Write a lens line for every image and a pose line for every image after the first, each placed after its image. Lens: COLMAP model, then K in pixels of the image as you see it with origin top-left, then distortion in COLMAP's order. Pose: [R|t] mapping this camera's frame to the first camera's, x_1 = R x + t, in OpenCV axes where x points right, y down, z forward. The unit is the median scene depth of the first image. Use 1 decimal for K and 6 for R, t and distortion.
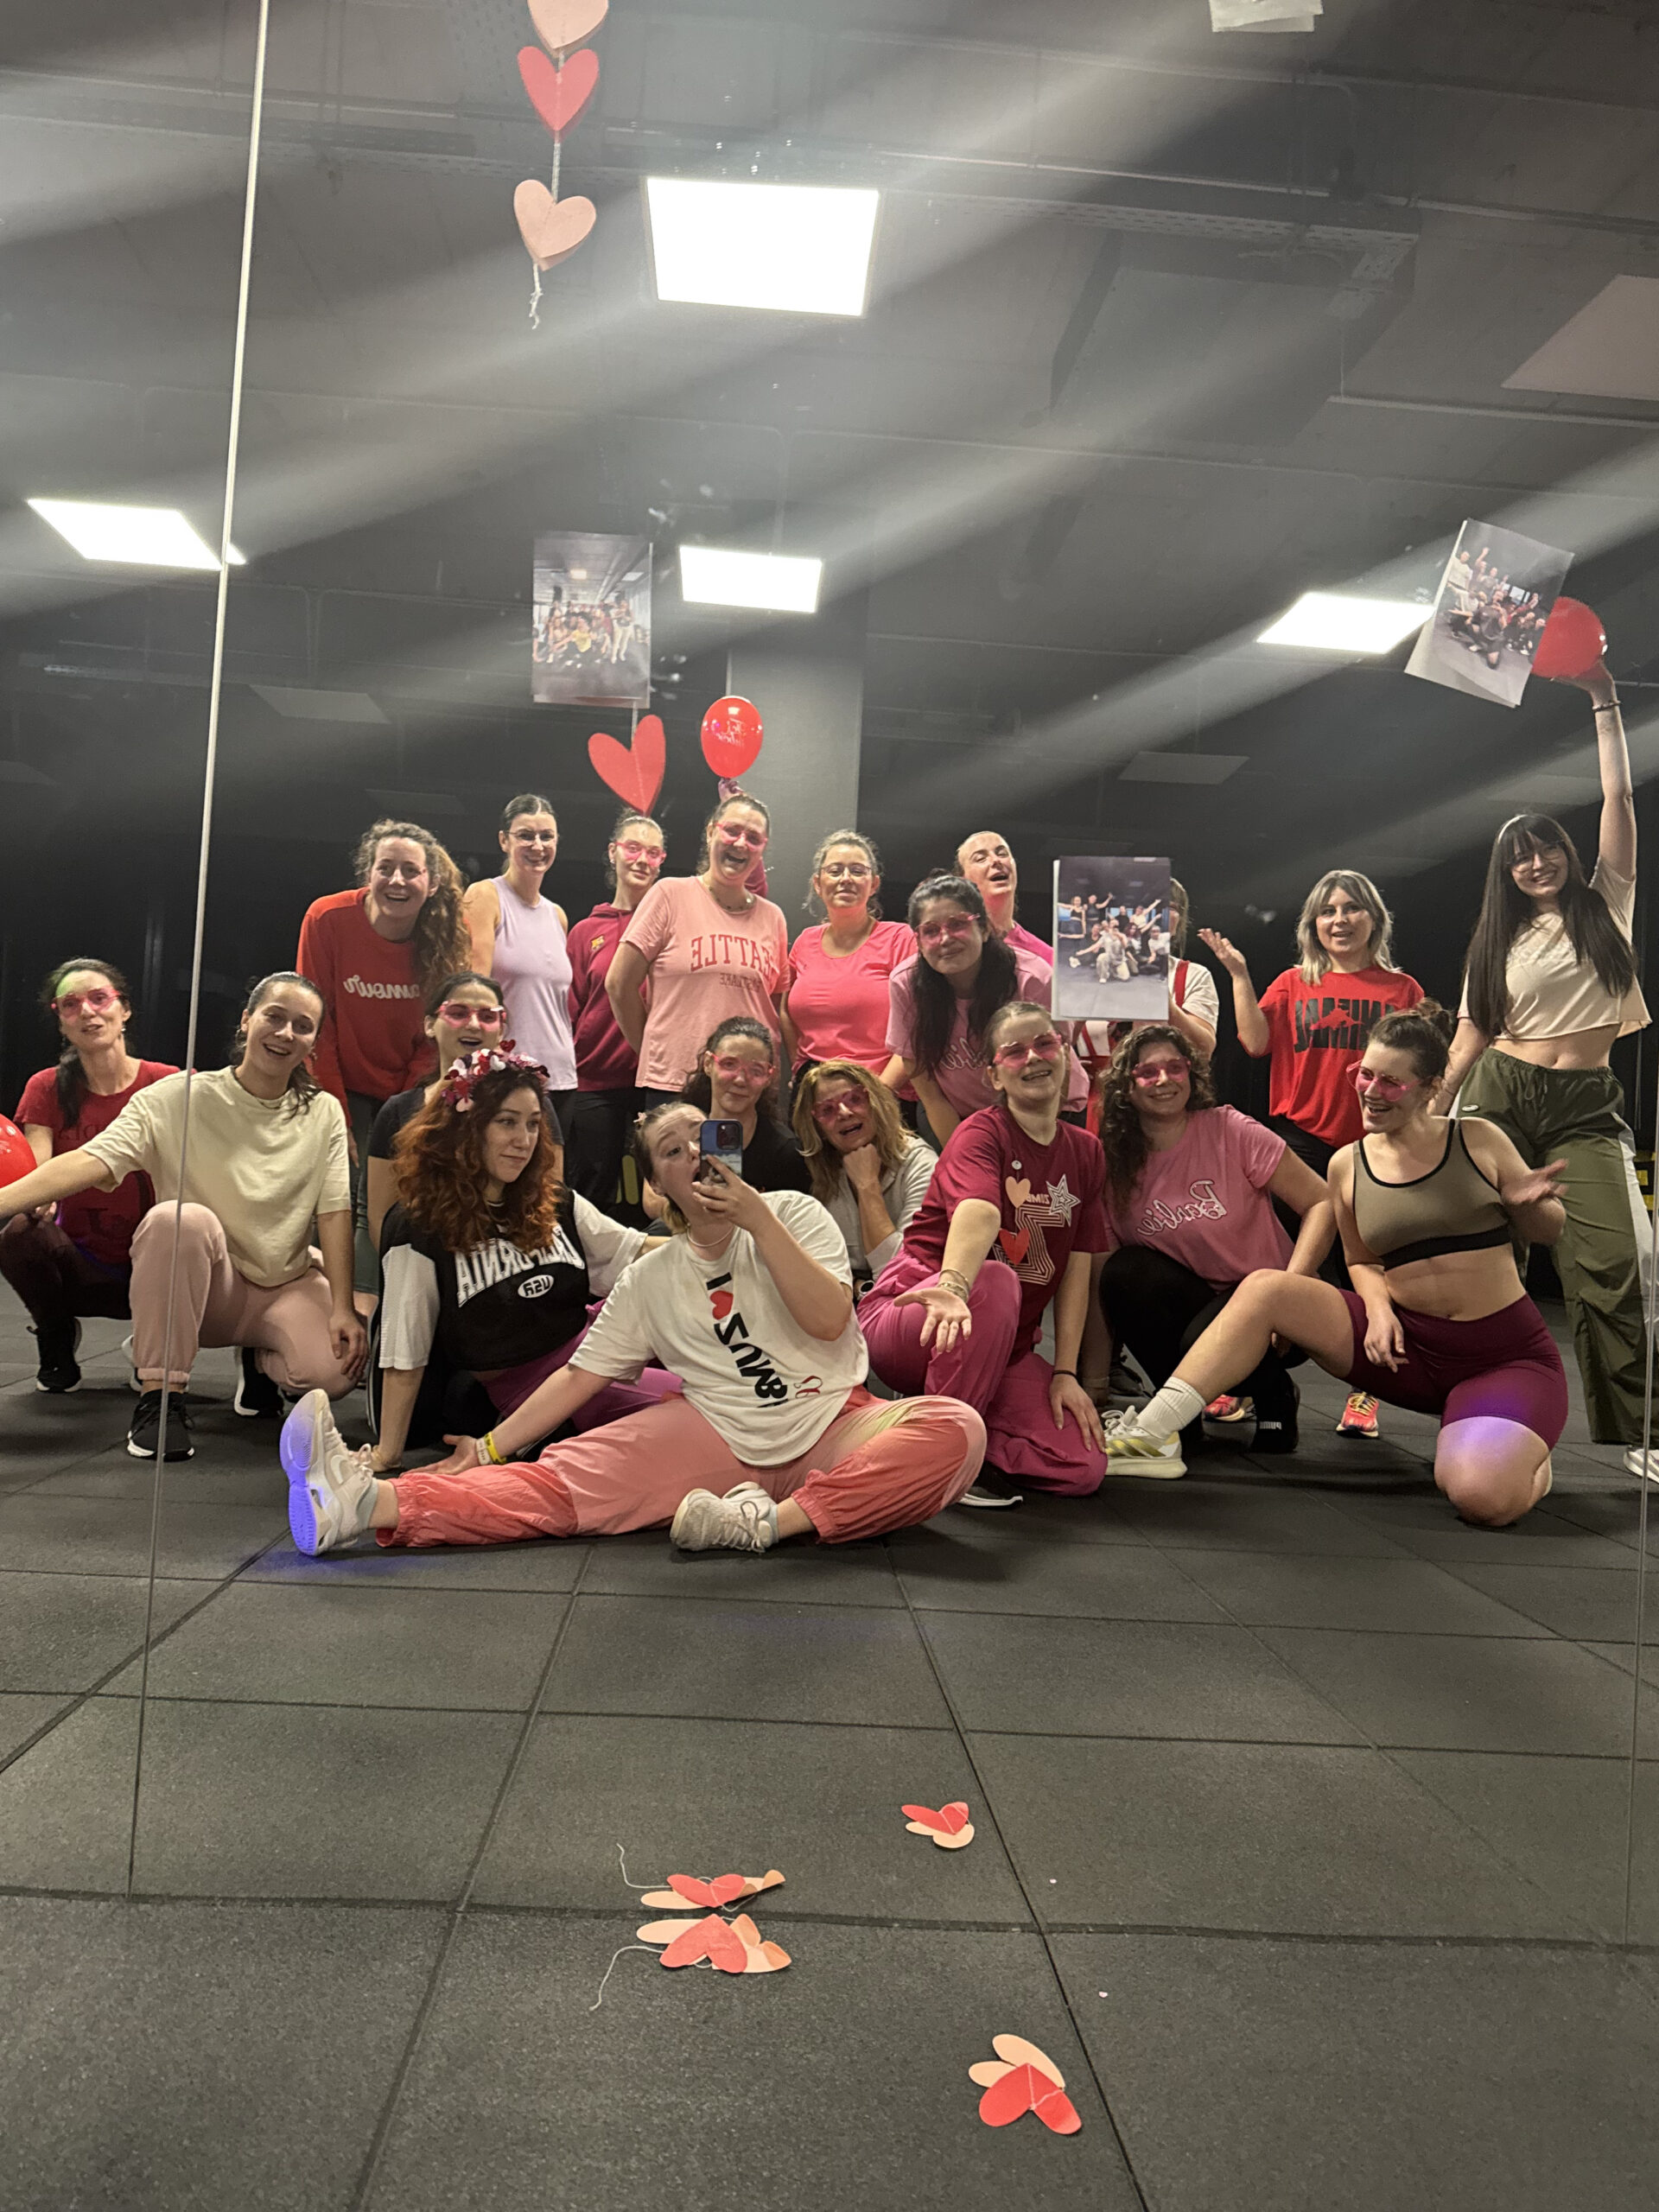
lens RADIAL K [[1640.0, 0, 822.5], [0, 1640.0, 1089.1], [0, 0, 1]] dist [-0.018837, 0.006840]
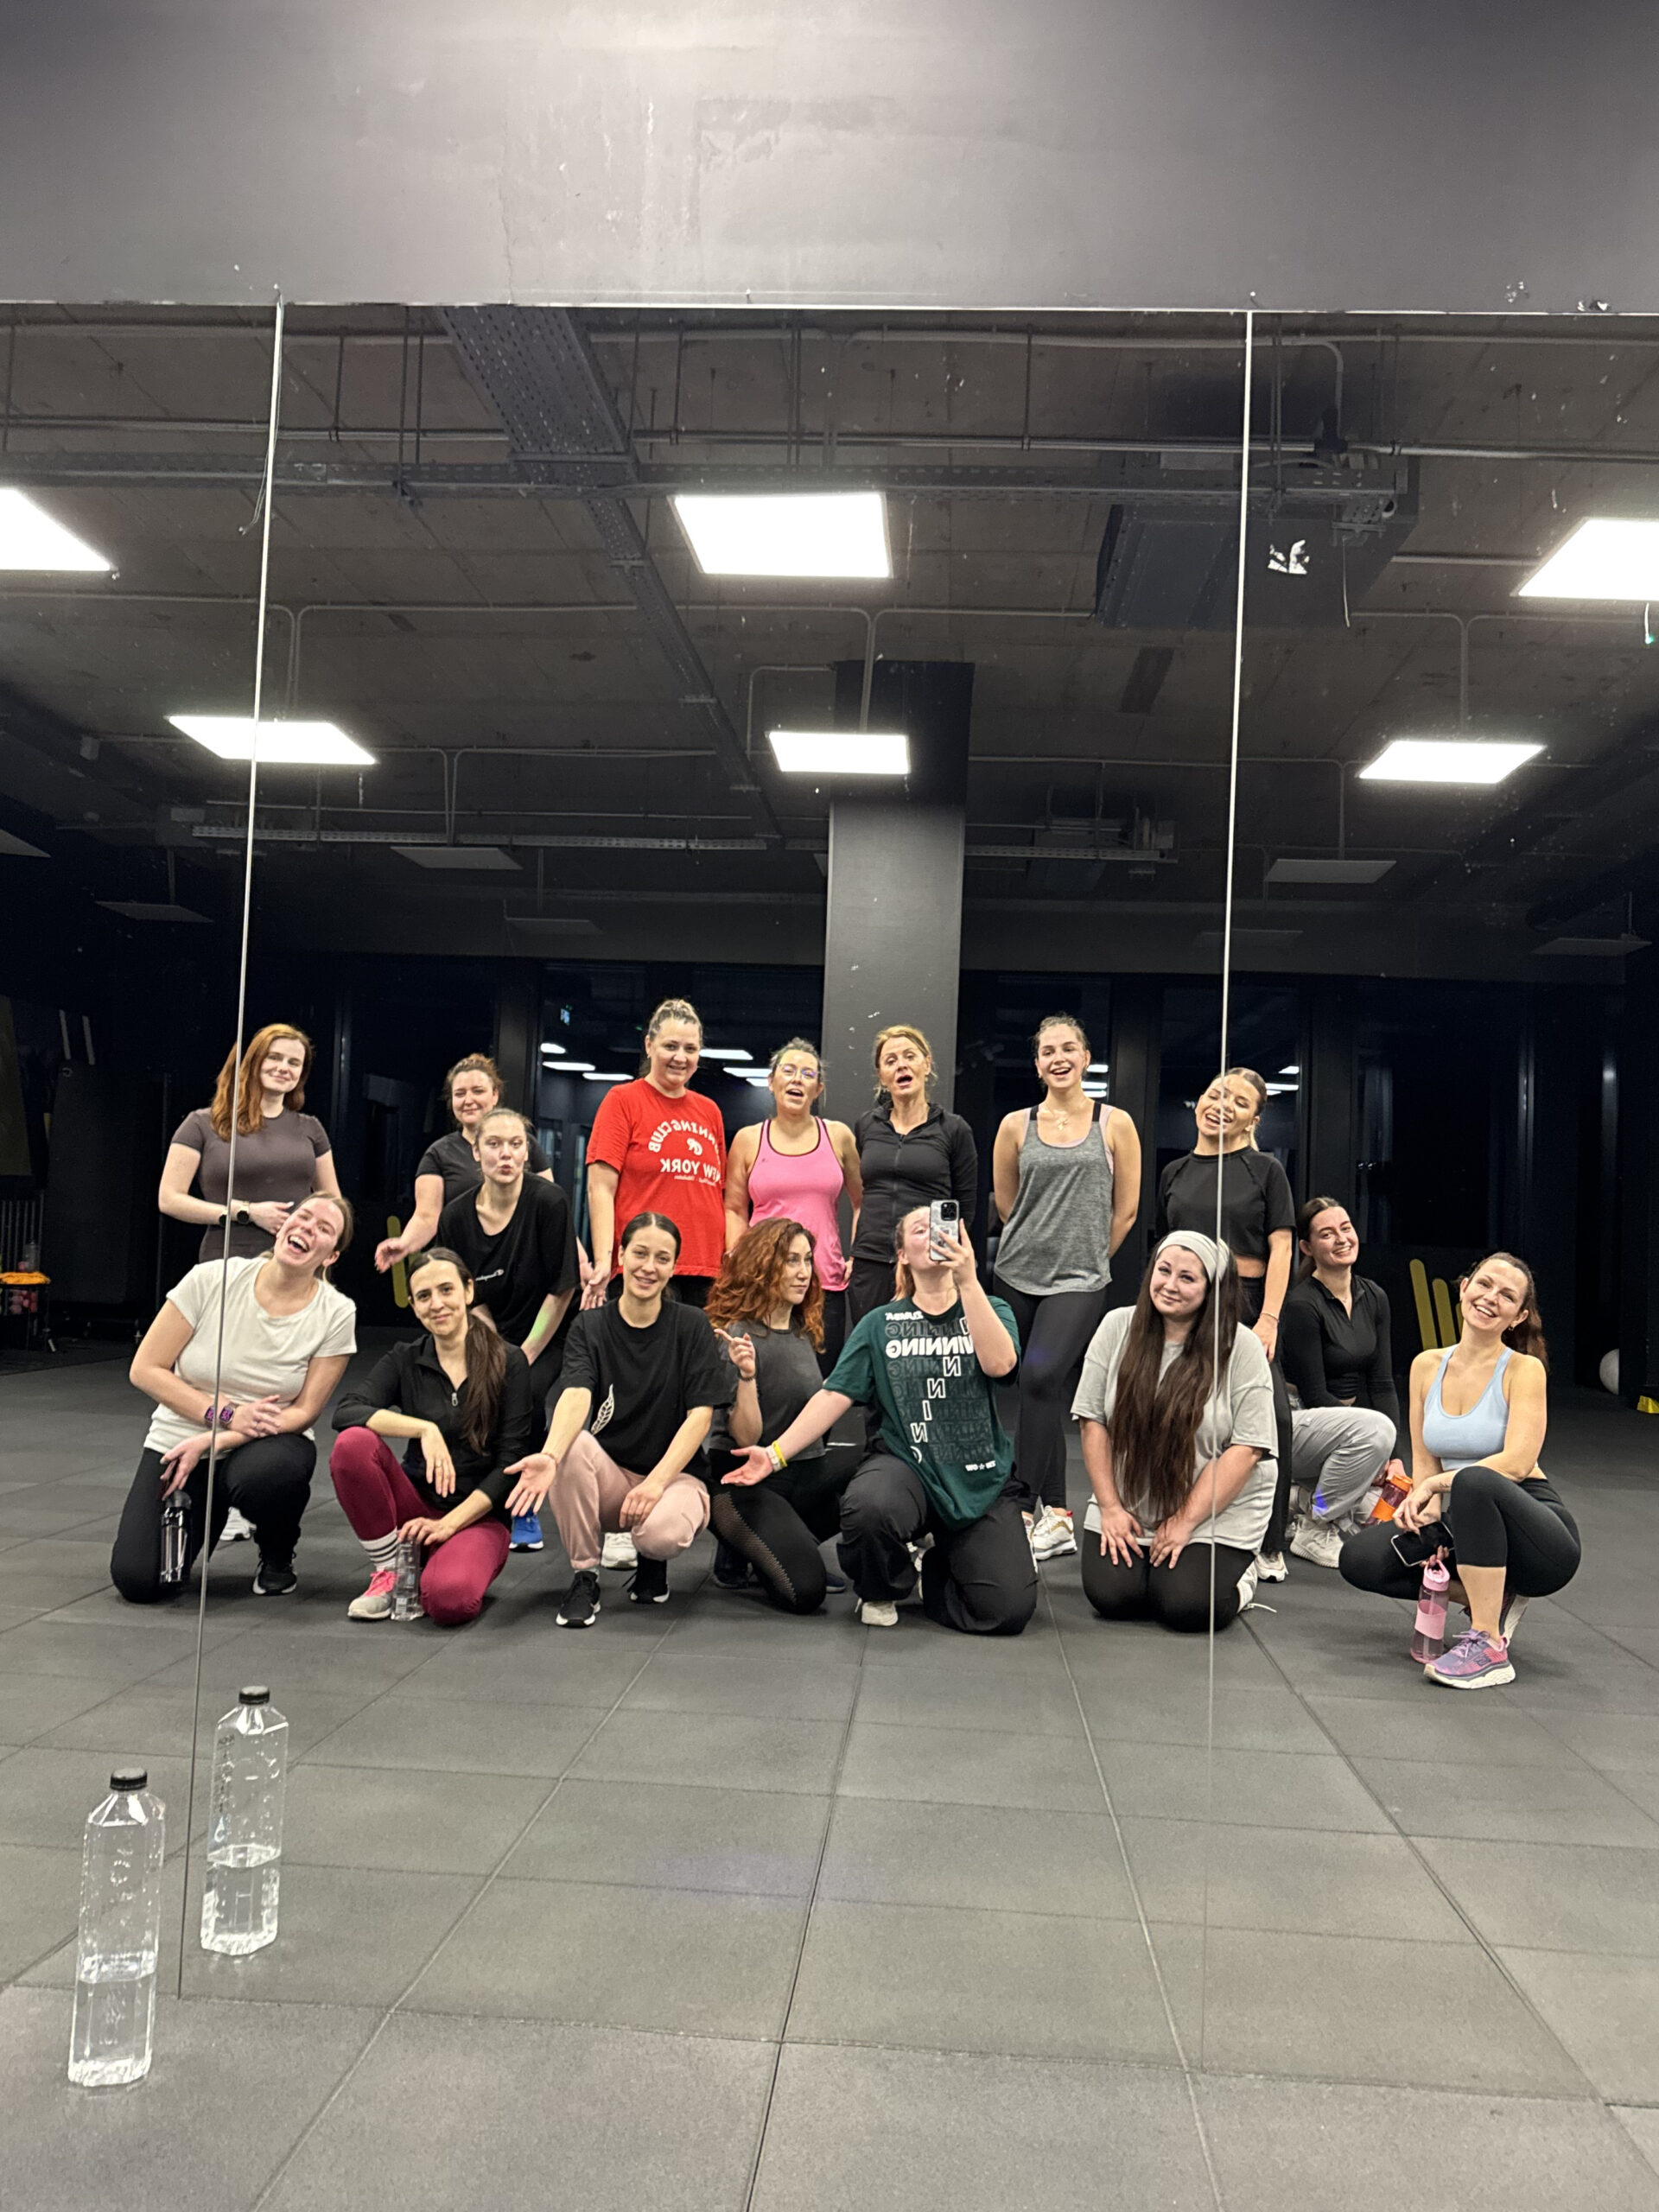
lens RADIAL K [[1799.5, 0, 832.2], [0, 1799.5, 1104.8], [0, 0, 1]] dist [-0.002200, -0.017111]
pose [[0.993043, -0.025379, -0.114988, 0.291240], [0.021008, 0.999016, -0.039068, -0.189893], [0.115866, 0.036381, 0.992598, -0.458853]]
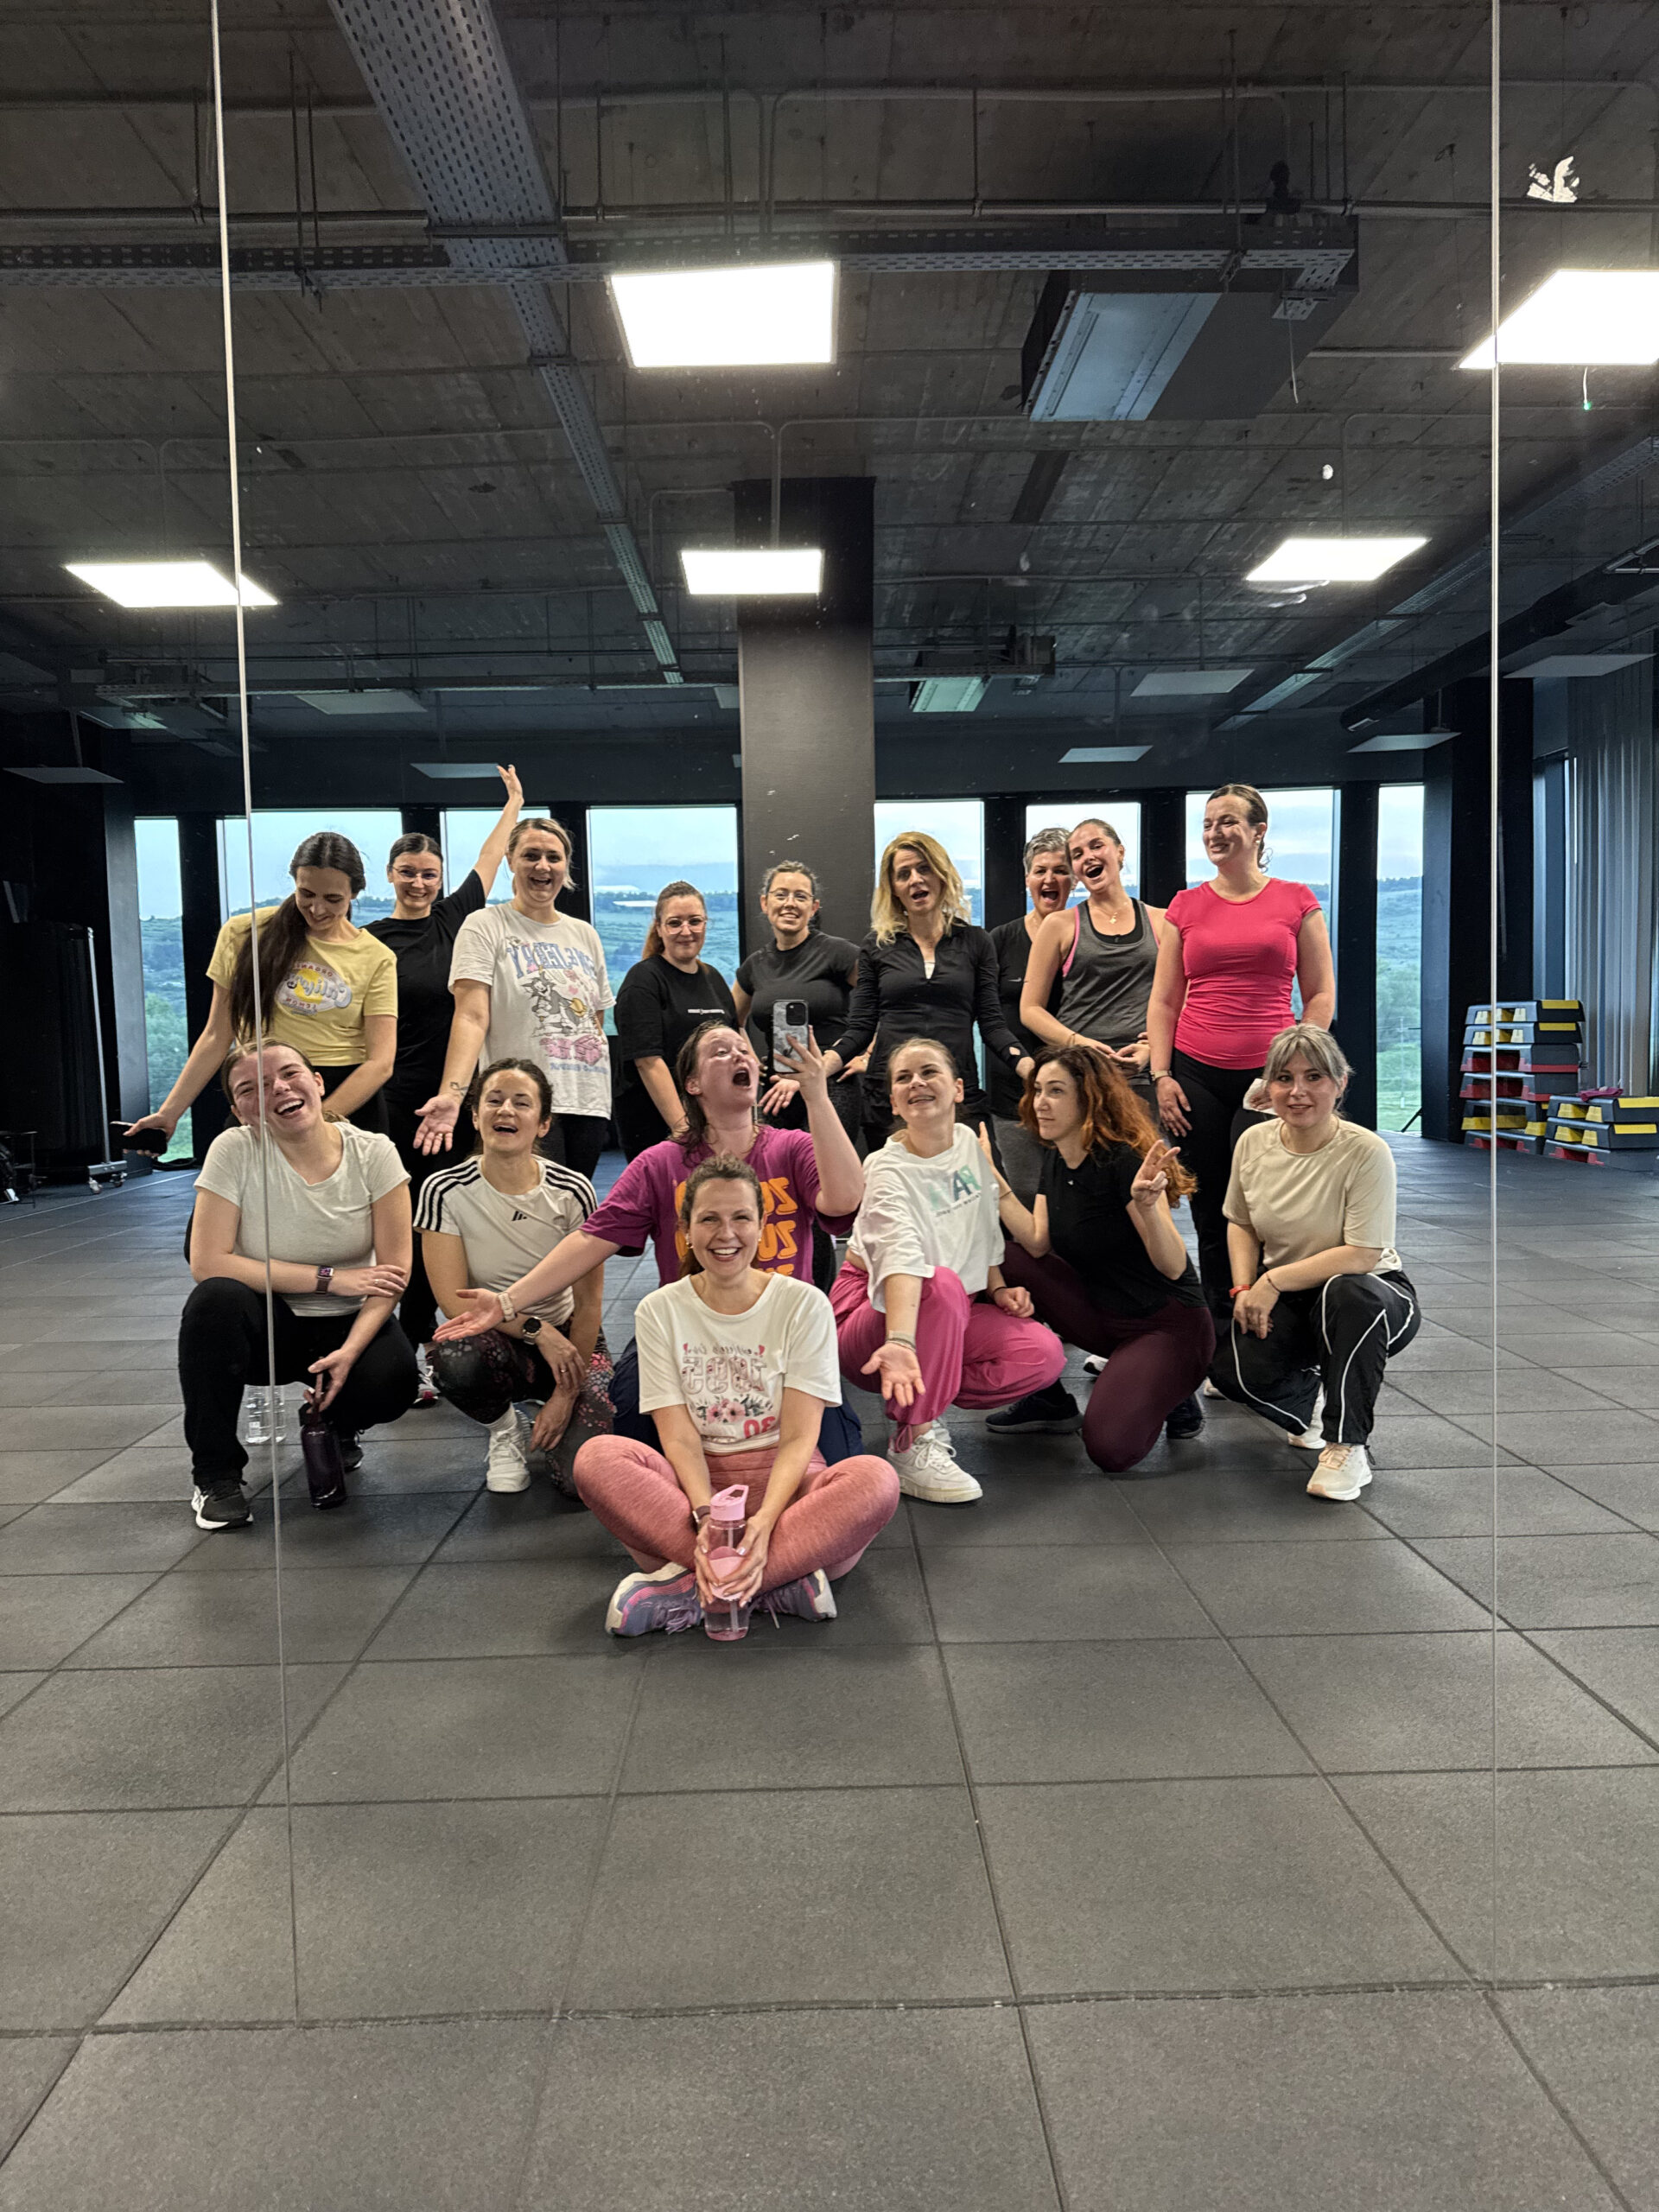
lens RADIAL K [[1570.2, 0, 830.3], [0, 1570.2, 1110.6], [0, 0, 1]] dist [-0.004287, -0.007301]
pose [[0.996038, -0.079603, -0.039649, 0.071031], [0.082698, 0.993049, 0.083759, -0.210009], [0.032706, -0.086706, 0.995697, -0.107813]]
